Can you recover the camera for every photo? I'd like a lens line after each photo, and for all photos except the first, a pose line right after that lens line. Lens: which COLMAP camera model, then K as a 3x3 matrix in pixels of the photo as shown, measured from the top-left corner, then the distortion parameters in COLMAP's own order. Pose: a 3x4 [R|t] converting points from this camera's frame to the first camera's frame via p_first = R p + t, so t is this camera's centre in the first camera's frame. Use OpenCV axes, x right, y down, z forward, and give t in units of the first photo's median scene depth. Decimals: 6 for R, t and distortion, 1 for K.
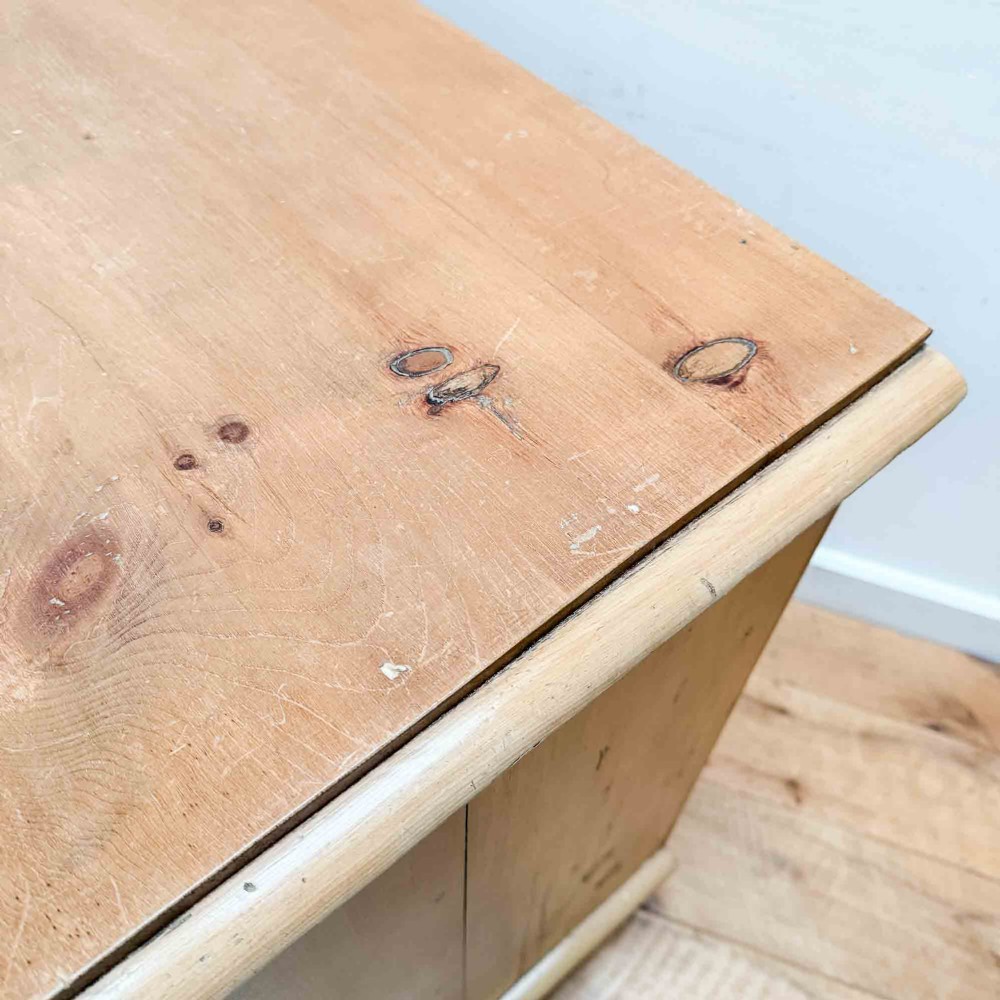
lens RADIAL K [[991.1, 0, 491.6], [0, 991.1, 499.6], [0, 0, 1]] dist [0.119203, -0.353055]
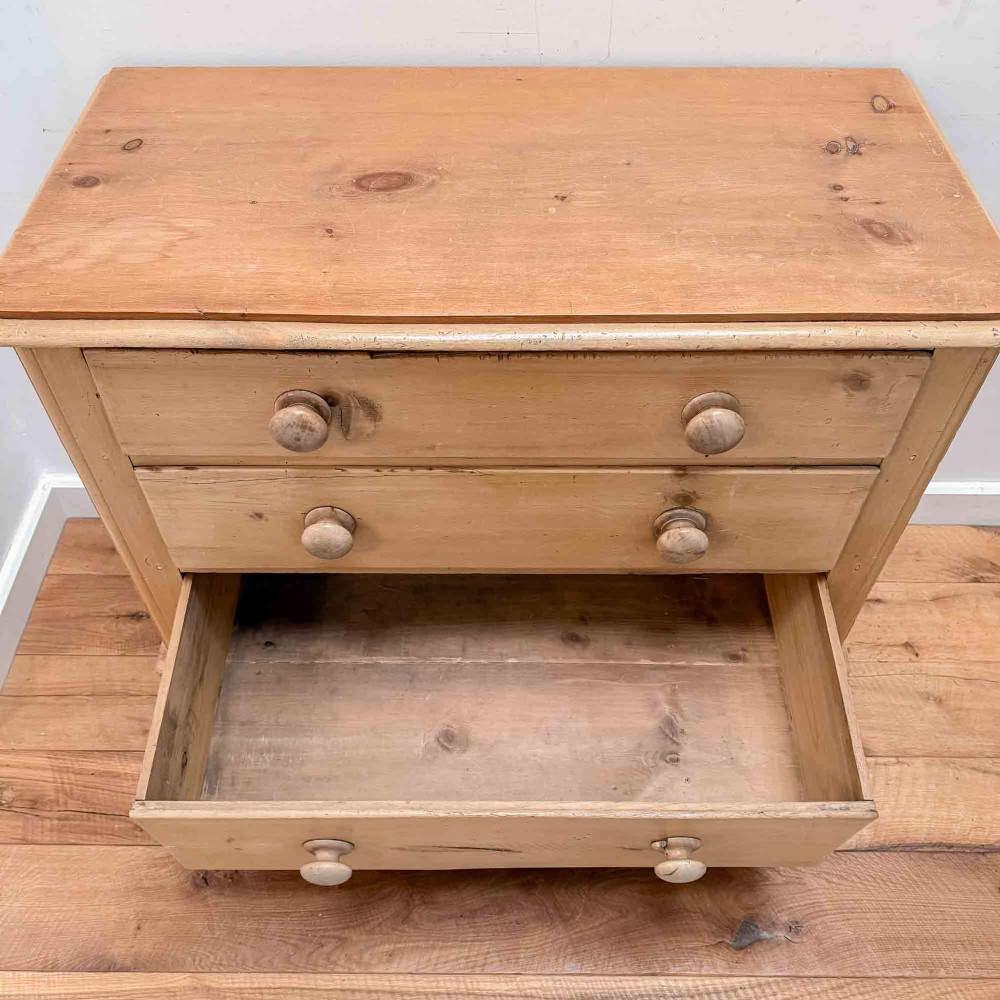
lens RADIAL K [[928.3, 0, 479.7], [0, 928.3, 503.9], [0, 0, 1]] dist [0.112002, -0.273690]
pose [[0.658483, -0.609517, 0.441463, -2.459658], [0.614072, 0.774266, 0.153063, -0.375599], [-0.435105, 0.170301, 0.884128, -0.683323]]
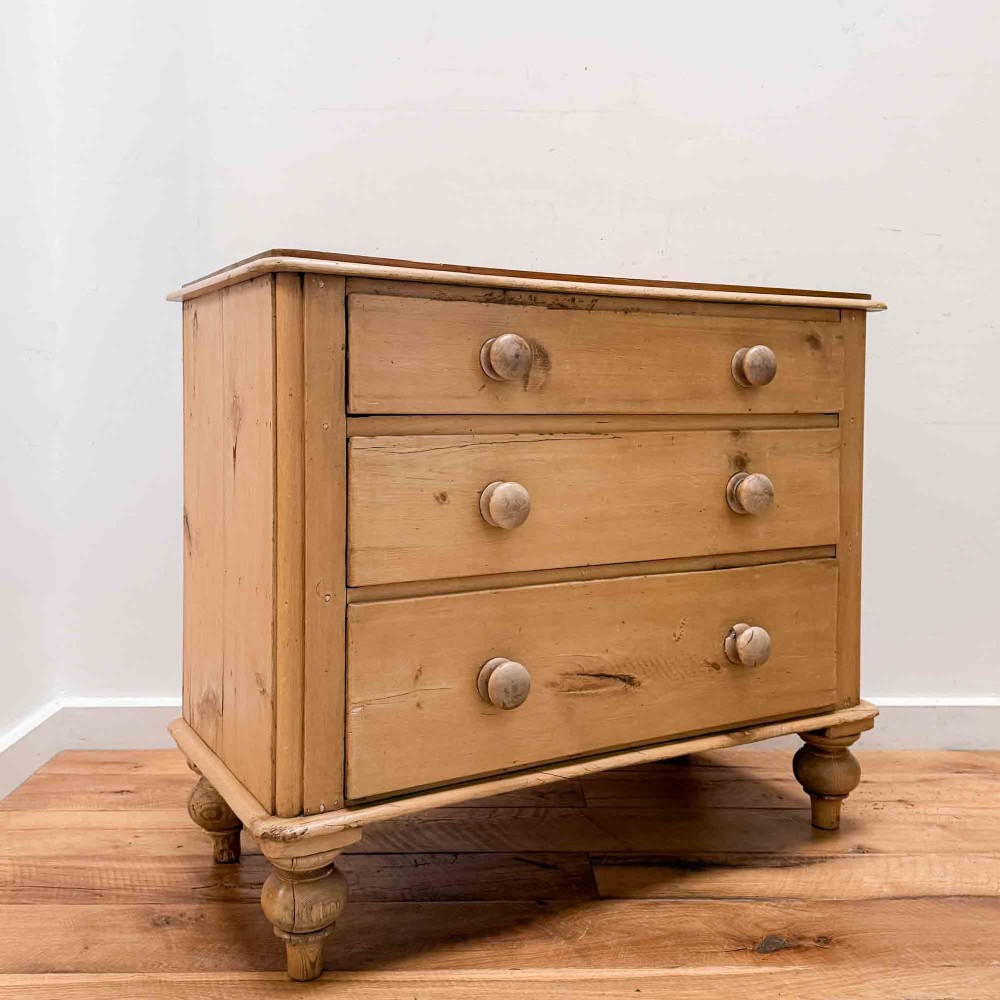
lens RADIAL K [[1069.5, 0, 498.0], [0, 1069.5, 448.6], [0, 0, 1]] dist [0.165836, -0.324854]
pose [[0.187304, -0.095767, 0.977623, -4.914431], [0.771648, 0.630194, -0.086108, -0.004161], [-0.607846, 0.770509, 0.191936, 1.138678]]
